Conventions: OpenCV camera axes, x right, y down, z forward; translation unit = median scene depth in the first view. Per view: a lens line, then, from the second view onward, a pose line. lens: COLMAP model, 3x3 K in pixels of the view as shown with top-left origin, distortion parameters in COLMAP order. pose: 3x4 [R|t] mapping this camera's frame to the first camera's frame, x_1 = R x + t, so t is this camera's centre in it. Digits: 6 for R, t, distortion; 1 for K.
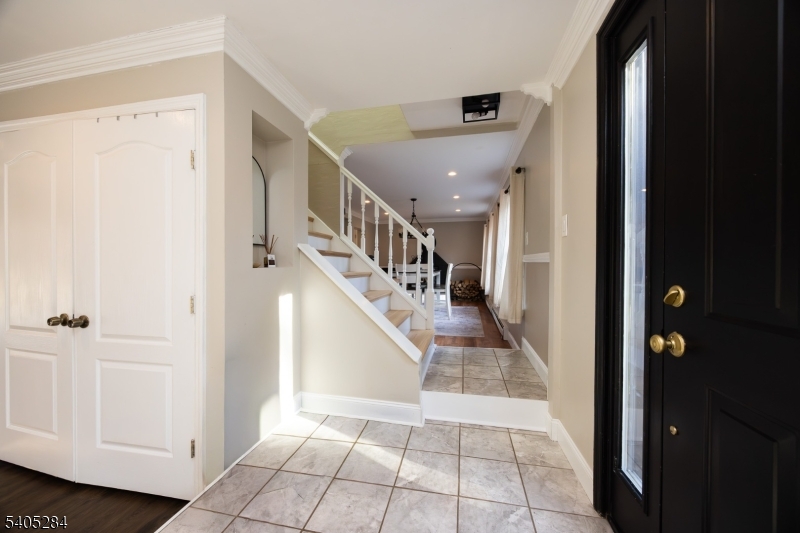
lens RADIAL K [[302.8, 0, 401.2], [0, 302.8, 265.3], [0, 0, 1]] dist [-0.010218, 0.000575]
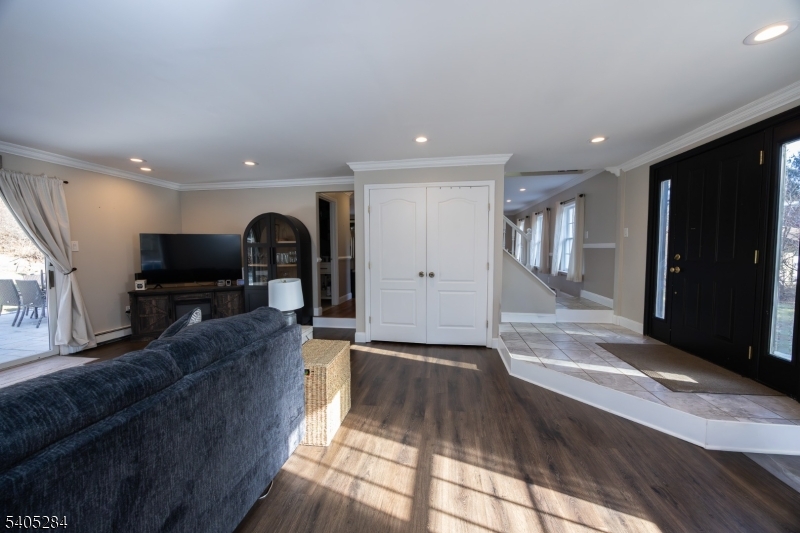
lens RADIAL K [[302.8, 0, 397.5], [0, 302.8, 266.3], [0, 0, 1]] dist [-0.010218, 0.000575]
pose [[0.998602, -0.011447, 0.051596, -1.514185], [0.008961, 0.998800, 0.048154, 0.005456], [-0.052086, -0.047624, 0.997506, -1.398447]]
